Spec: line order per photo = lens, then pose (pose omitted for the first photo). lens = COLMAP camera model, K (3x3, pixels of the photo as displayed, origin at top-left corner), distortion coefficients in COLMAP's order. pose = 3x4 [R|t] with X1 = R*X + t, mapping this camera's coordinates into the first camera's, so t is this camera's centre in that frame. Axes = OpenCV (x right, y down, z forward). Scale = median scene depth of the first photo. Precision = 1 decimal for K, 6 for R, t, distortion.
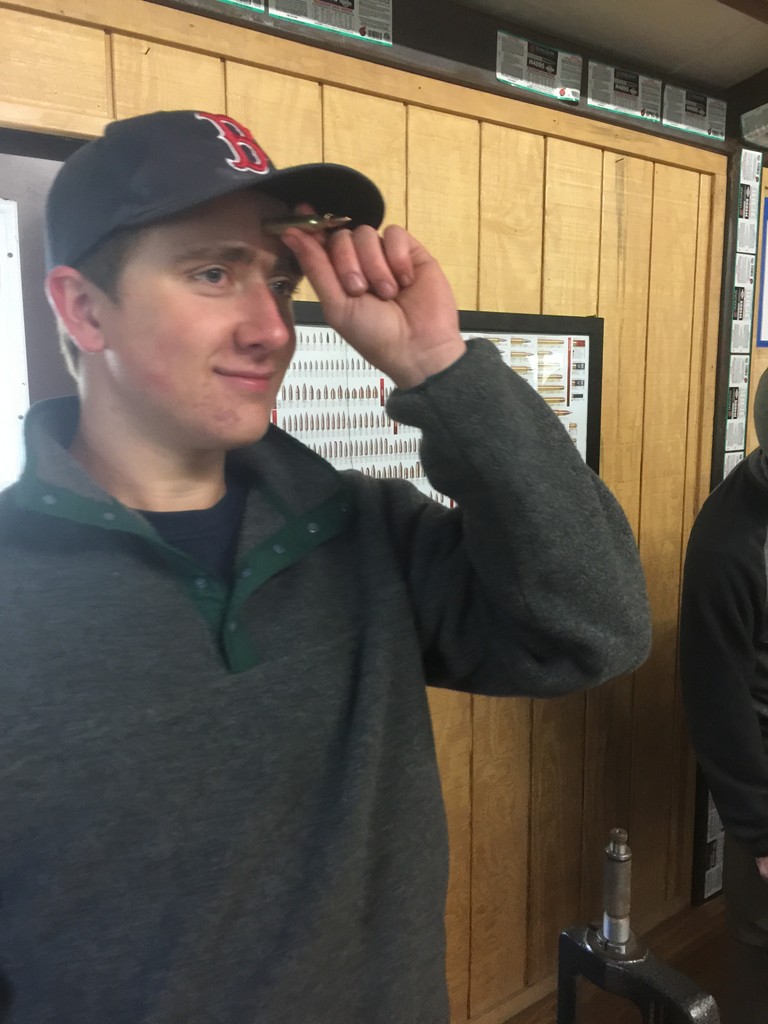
lens RADIAL K [[875.0, 0, 384.0], [0, 875.0, 512.0], [0, 0, 1]] dist [0.096331, -0.136384]
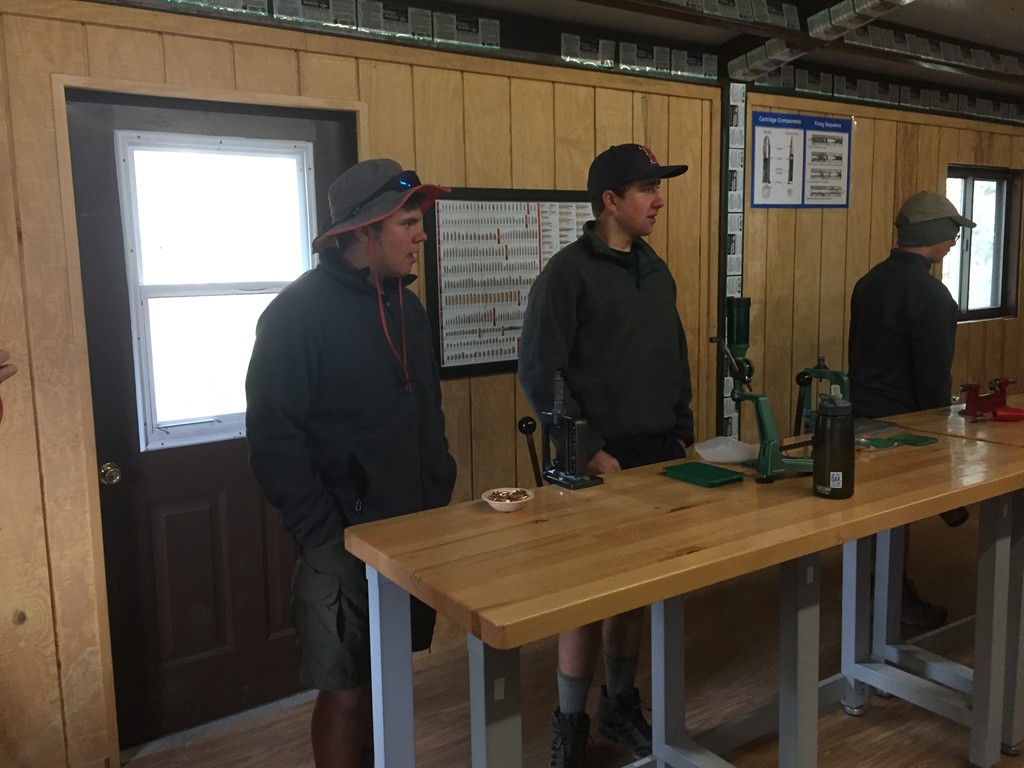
lens RADIAL K [[875.0, 0, 512.0], [0, 875.0, 384.0], [0, 0, 1]] dist [0.096331, -0.136384]
pose [[0.998990, -0.011303, -0.043485, 0.084779], [0.011276, 0.999936, -0.000861, 0.142787], [0.043492, 0.000369, 0.999054, -0.676371]]
